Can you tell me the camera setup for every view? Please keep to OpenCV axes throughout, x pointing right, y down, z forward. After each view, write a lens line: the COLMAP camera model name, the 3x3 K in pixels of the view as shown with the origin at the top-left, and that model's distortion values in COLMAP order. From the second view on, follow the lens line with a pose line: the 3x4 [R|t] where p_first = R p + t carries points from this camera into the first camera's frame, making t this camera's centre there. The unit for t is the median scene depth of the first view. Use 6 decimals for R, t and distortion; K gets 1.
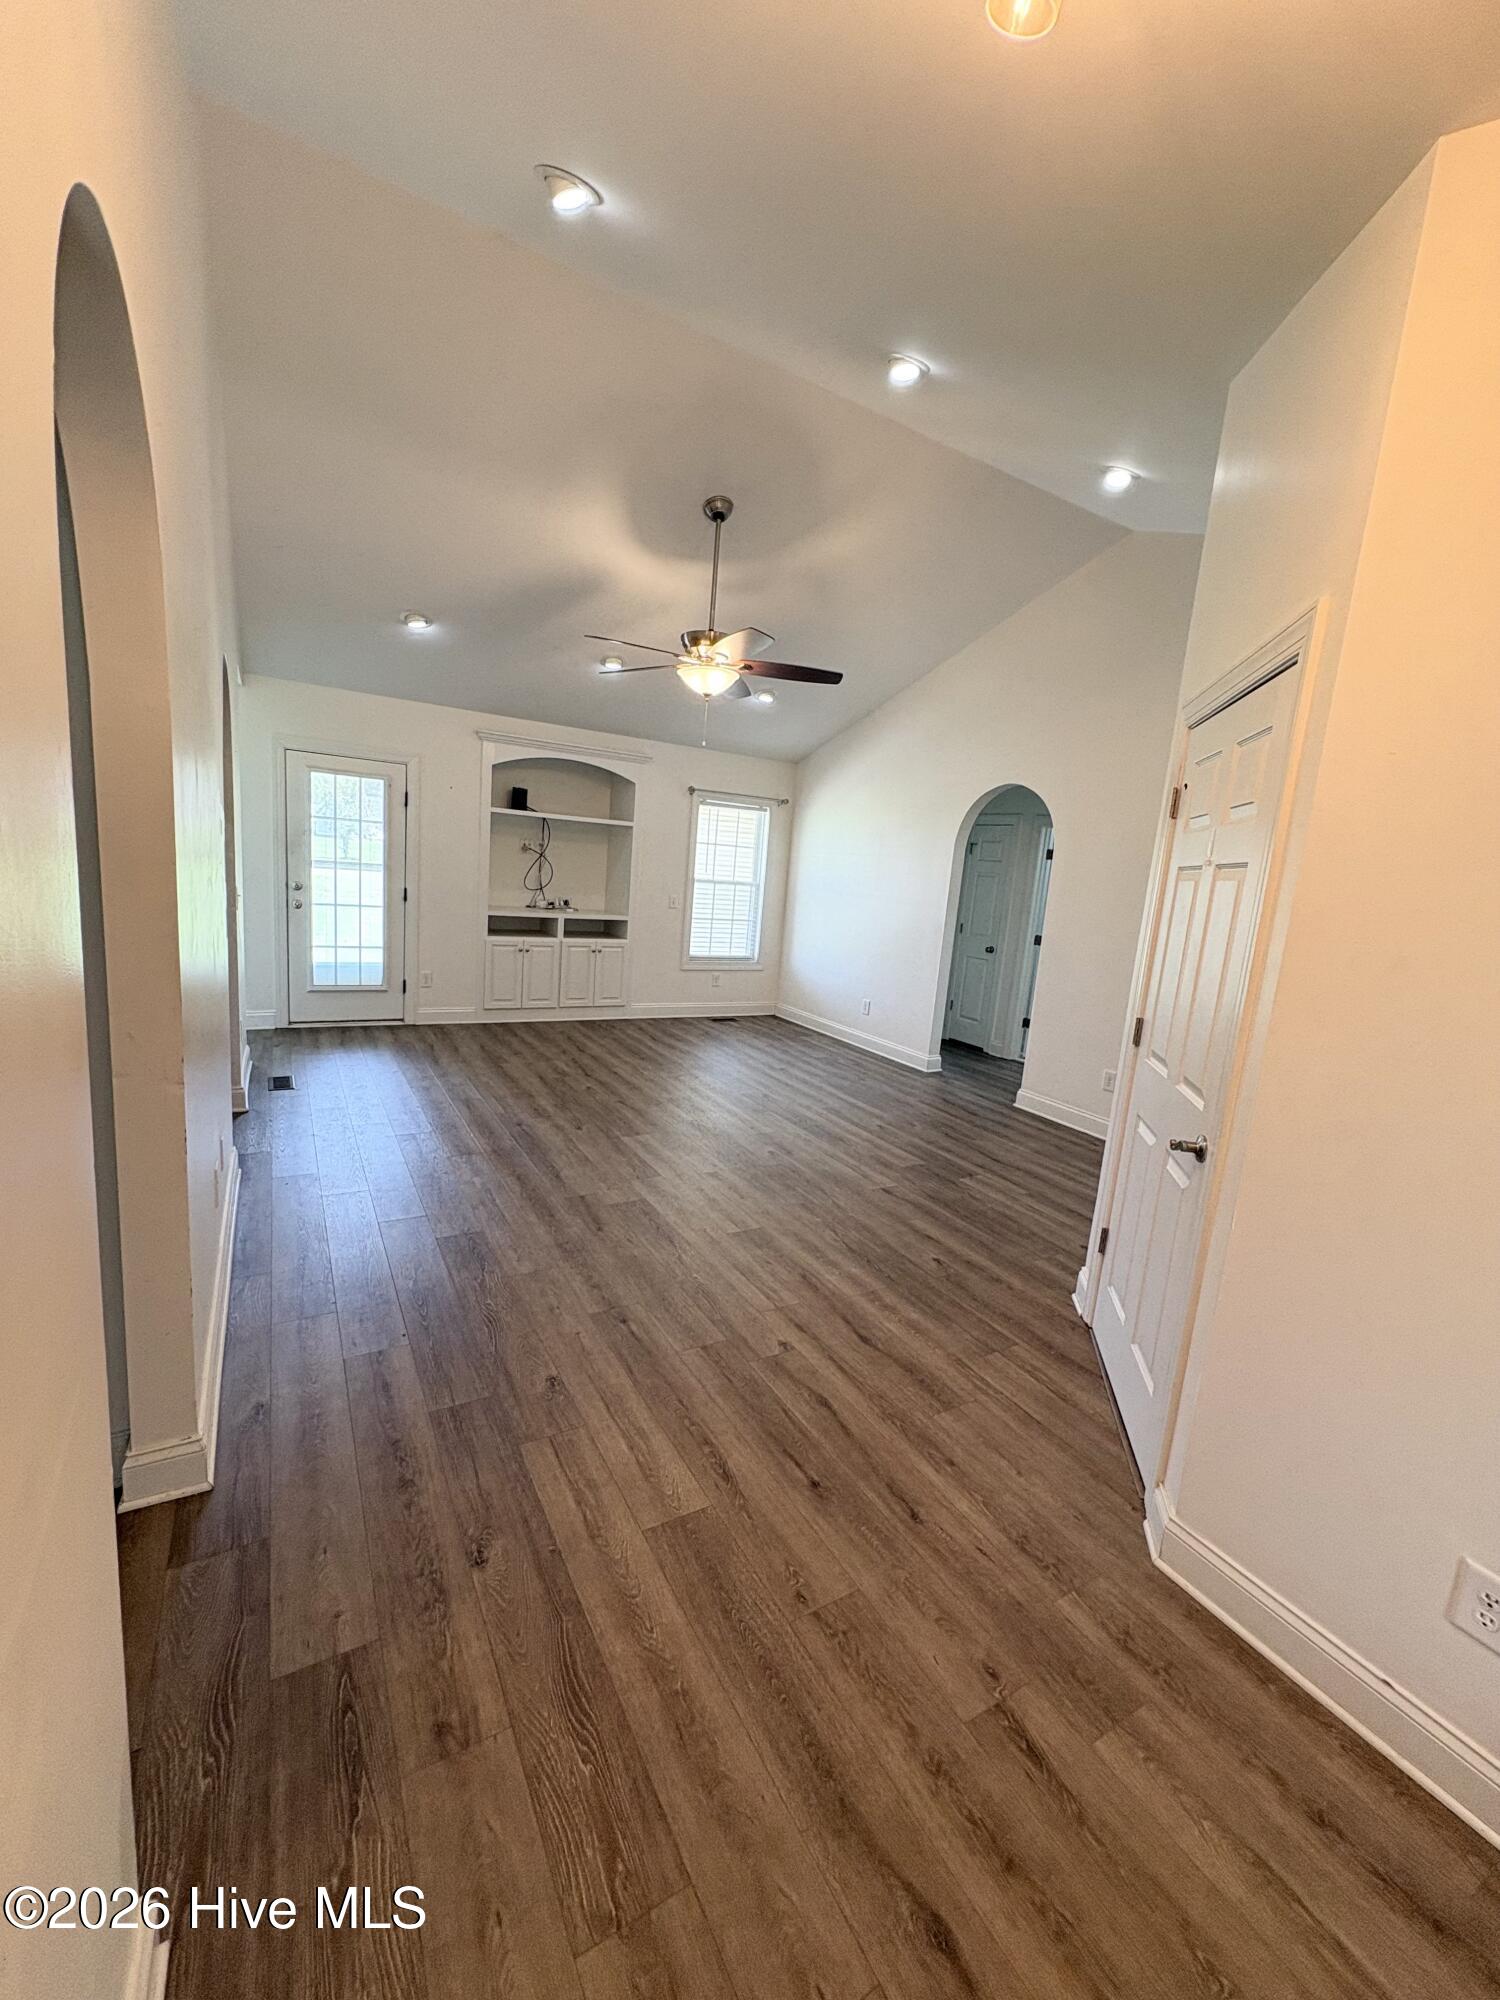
lens RADIAL K [[794.9, 0, 756.5], [0, 794.9, 1000.6], [0, 0, 1]] dist [-0.001802, -0.000275]
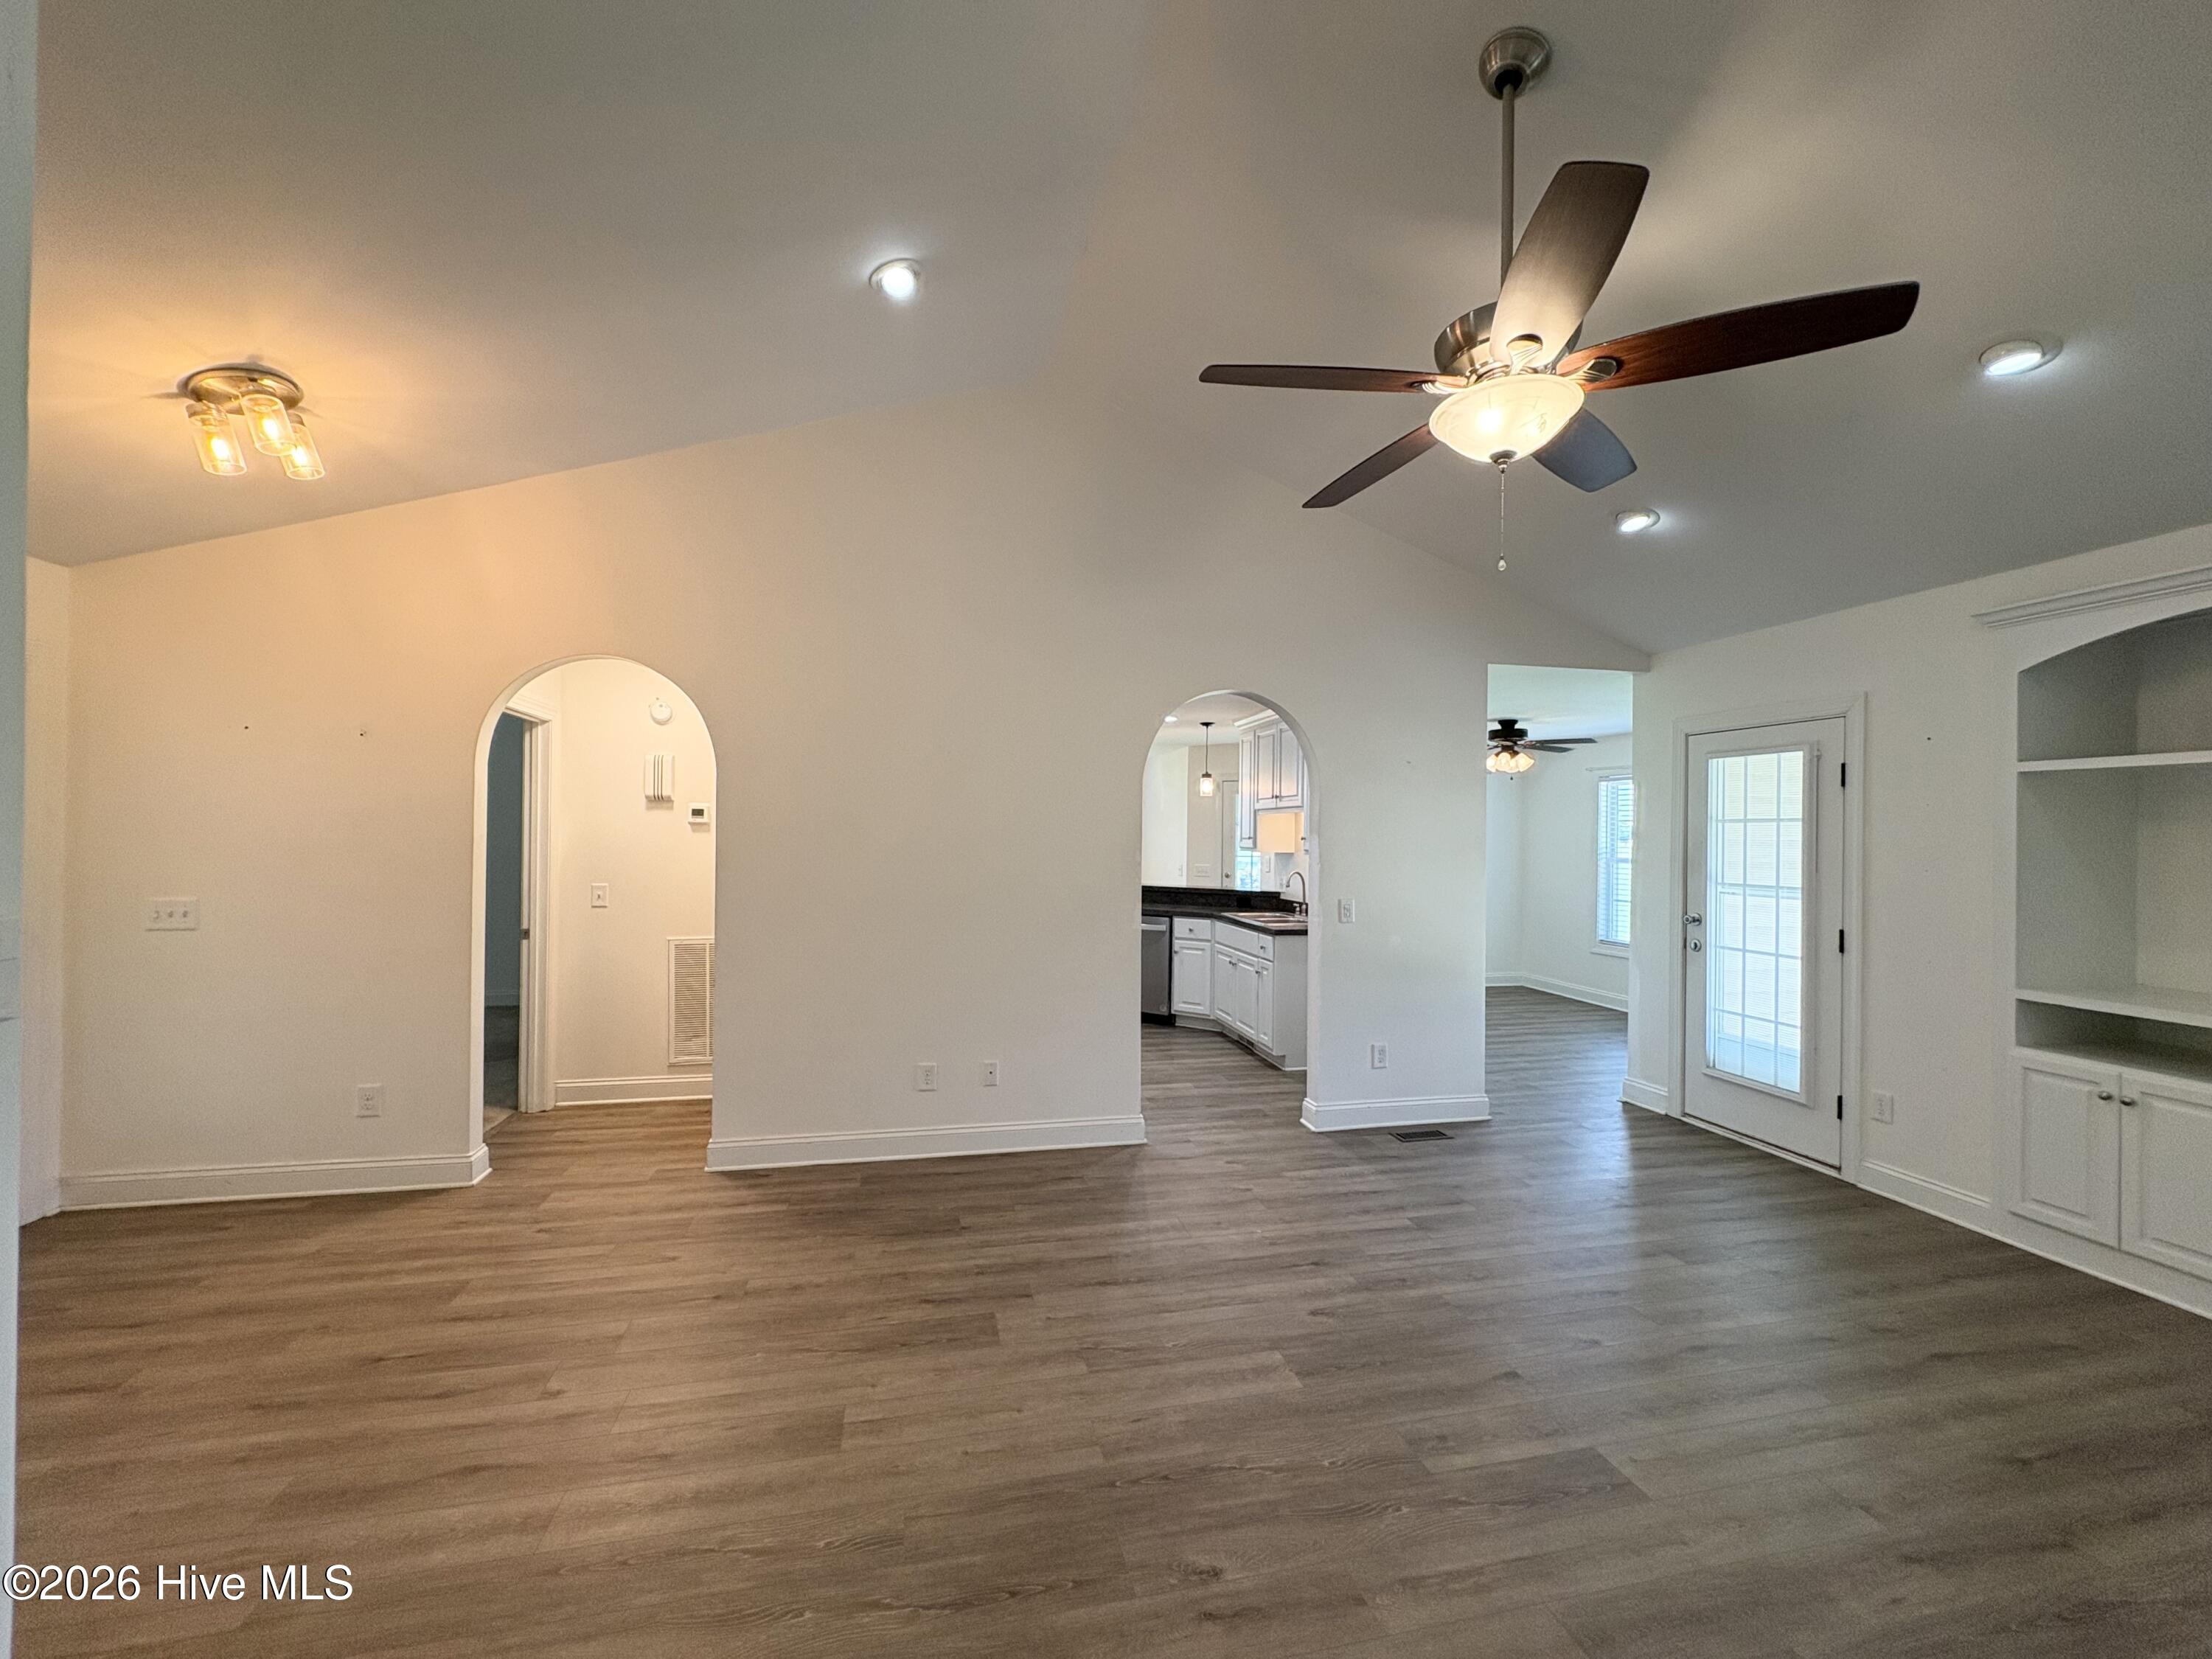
lens RADIAL K [[882.1, 0, 1106.0], [0, 882.1, 829.5], [0, 0, 1]] dist [0.000666, 0.000025]
pose [[-0.309658, -0.089824, -0.946596, 0.373881], [-0.192785, 0.980782, -0.030003, -0.108258], [0.931099, 0.173199, -0.321024, 0.828997]]
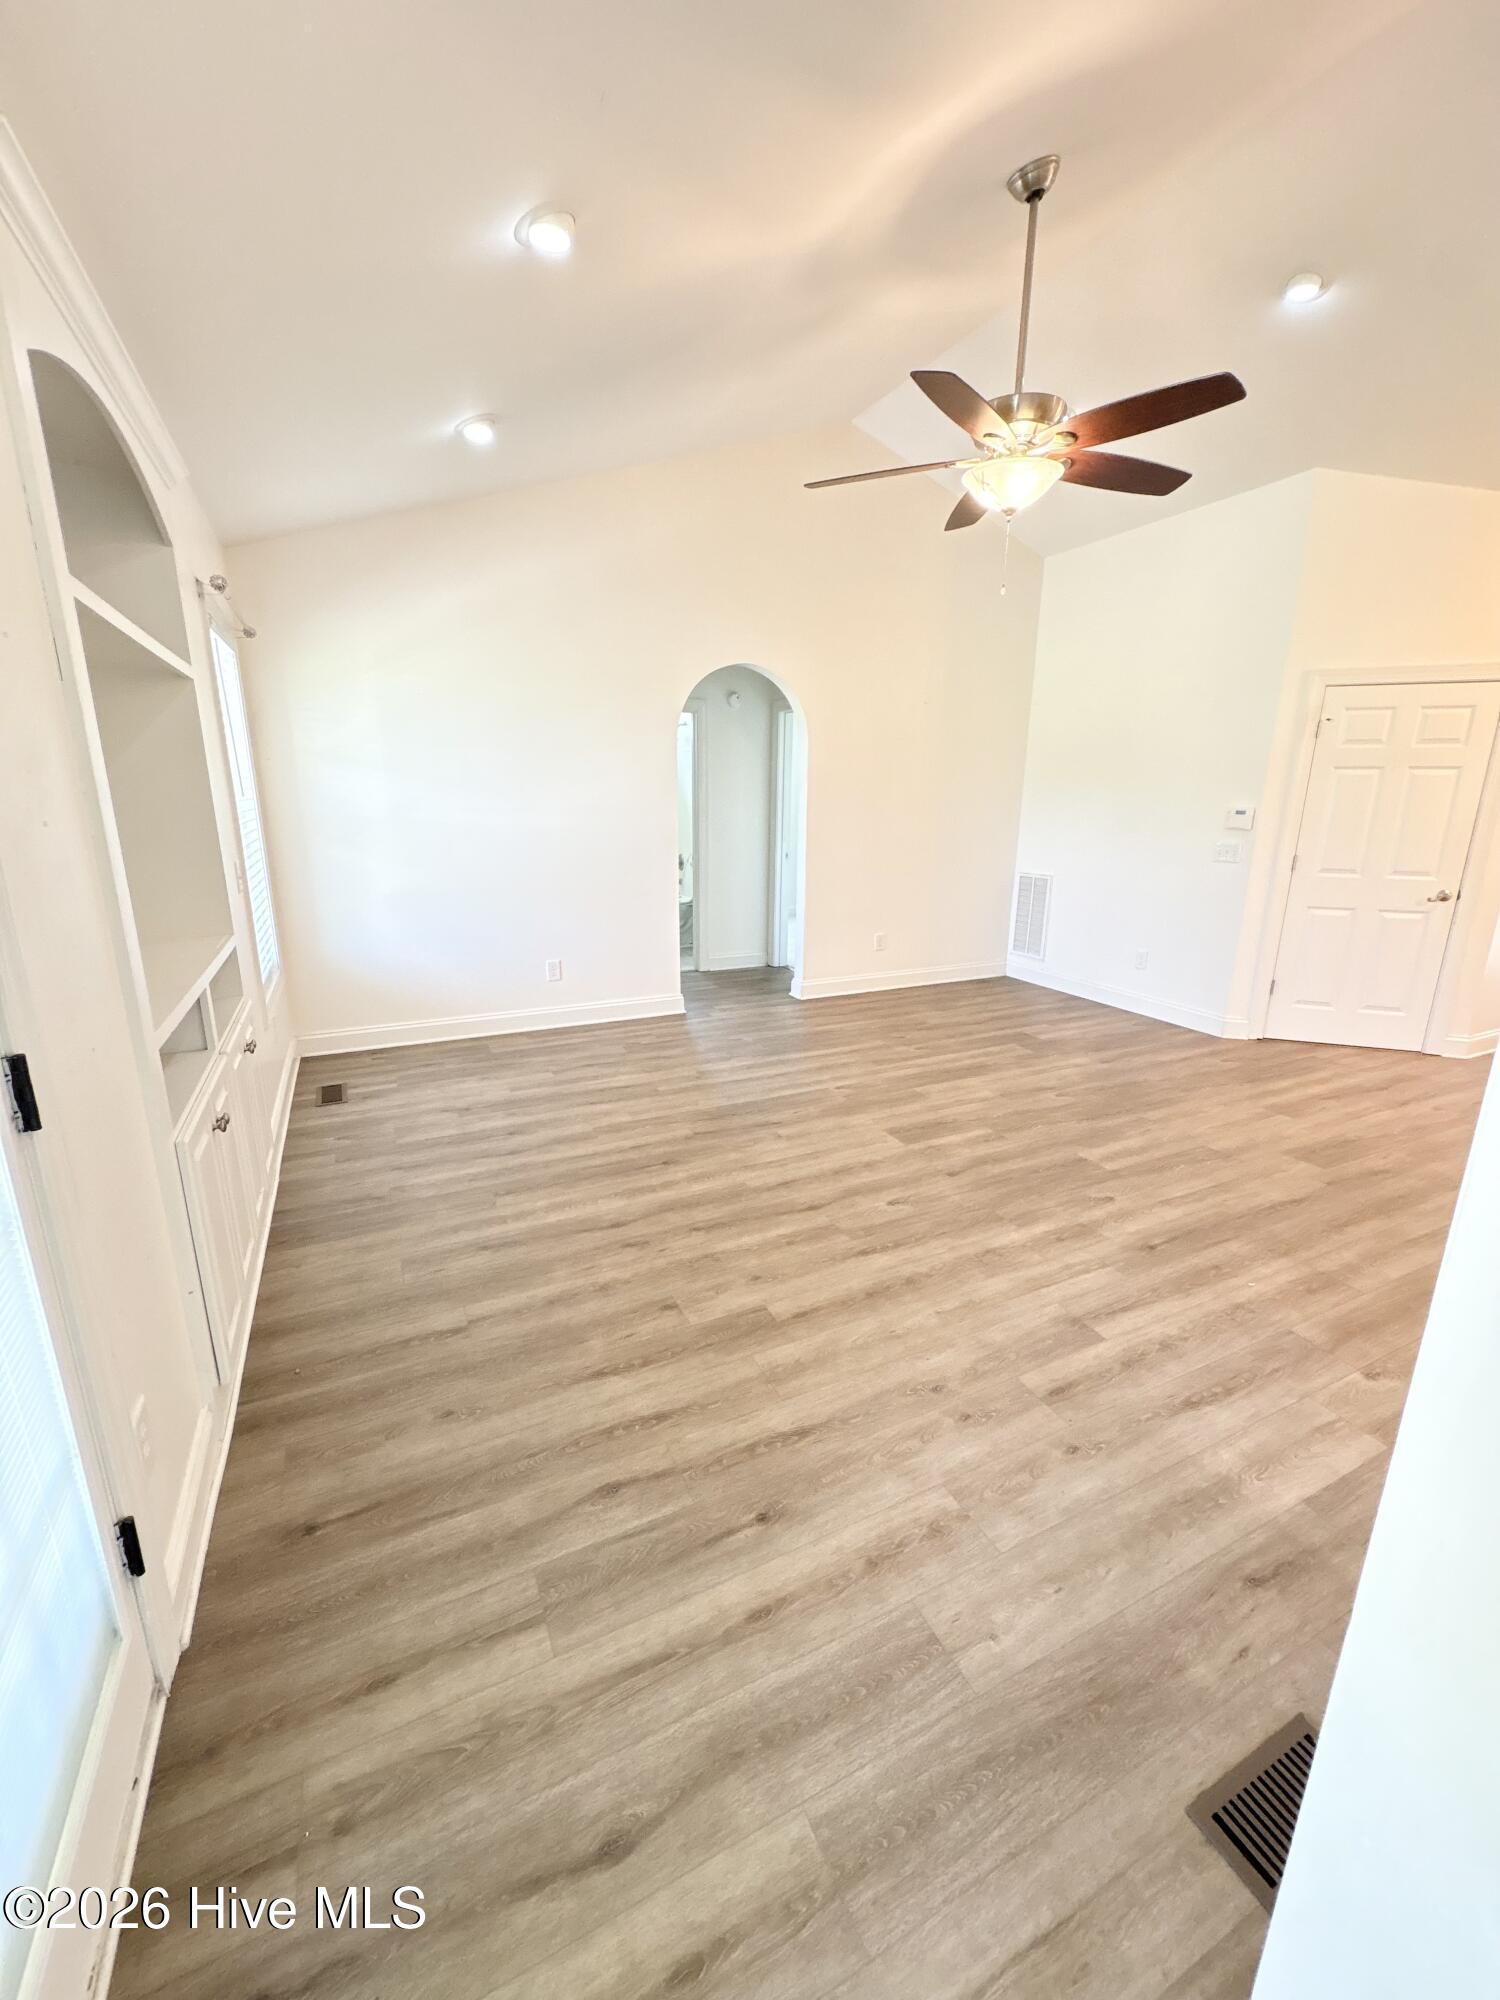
lens RADIAL K [[774.9, 0, 750.0], [0, 774.9, 1000.0], [0, 0, 1]] dist [0.000996, 0.000187]
pose [[0.096848, -0.332197, 0.938225, -0.670268], [0.164749, 0.935003, 0.314050, -0.207846], [-0.981569, 0.124157, 0.145283, 0.976452]]
